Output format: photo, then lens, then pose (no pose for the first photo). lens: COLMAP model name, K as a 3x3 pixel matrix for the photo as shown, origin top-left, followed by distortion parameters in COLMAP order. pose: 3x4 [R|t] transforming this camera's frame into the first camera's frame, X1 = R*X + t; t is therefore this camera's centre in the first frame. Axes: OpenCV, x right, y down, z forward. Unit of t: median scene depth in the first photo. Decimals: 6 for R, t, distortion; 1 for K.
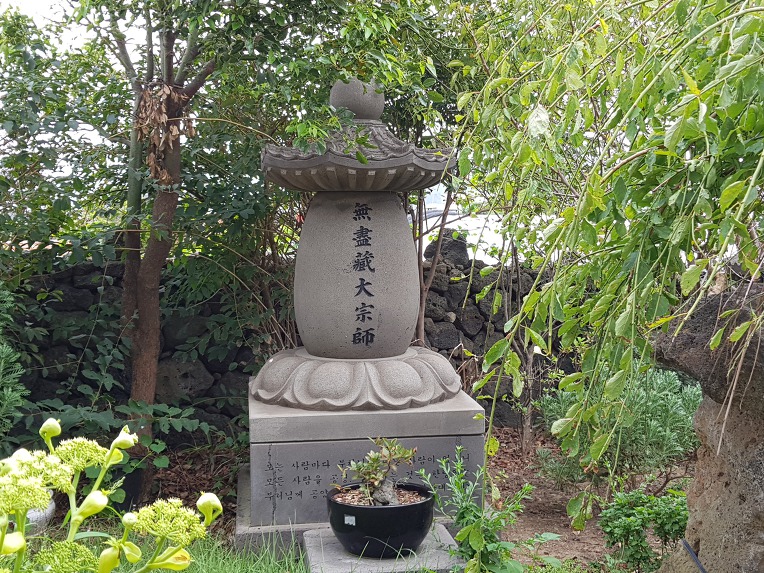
lens RADIAL K [[704.3, 0, 382.0], [0, 704.3, 286.5], [0, 0, 1]] dist [0.069744, -0.162885]
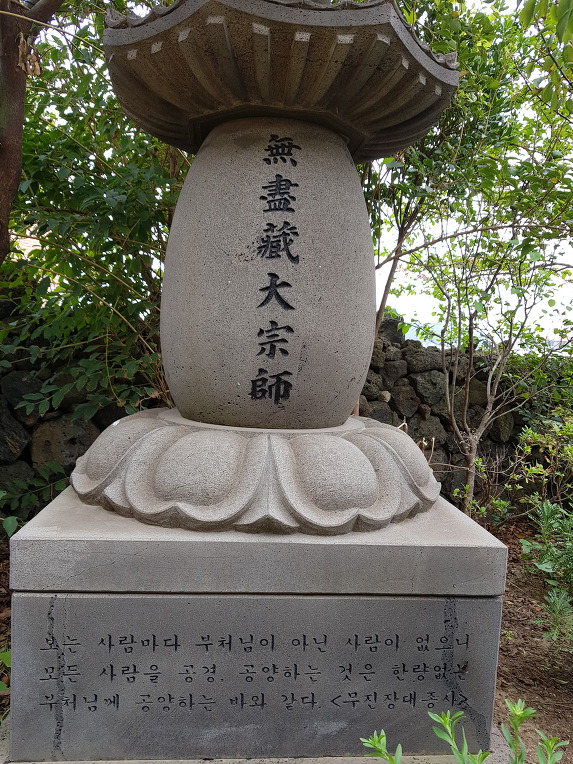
lens RADIAL K [[704.3, 0, 288.3], [0, 704.3, 351.4], [0, 0, 1]] dist [0.069744, -0.162885]
pose [[0.997694, 0.056910, -0.036985, 0.005175], [-0.057560, 0.998202, -0.016743, 0.054198], [0.035966, 0.018833, 0.999176, 0.479250]]
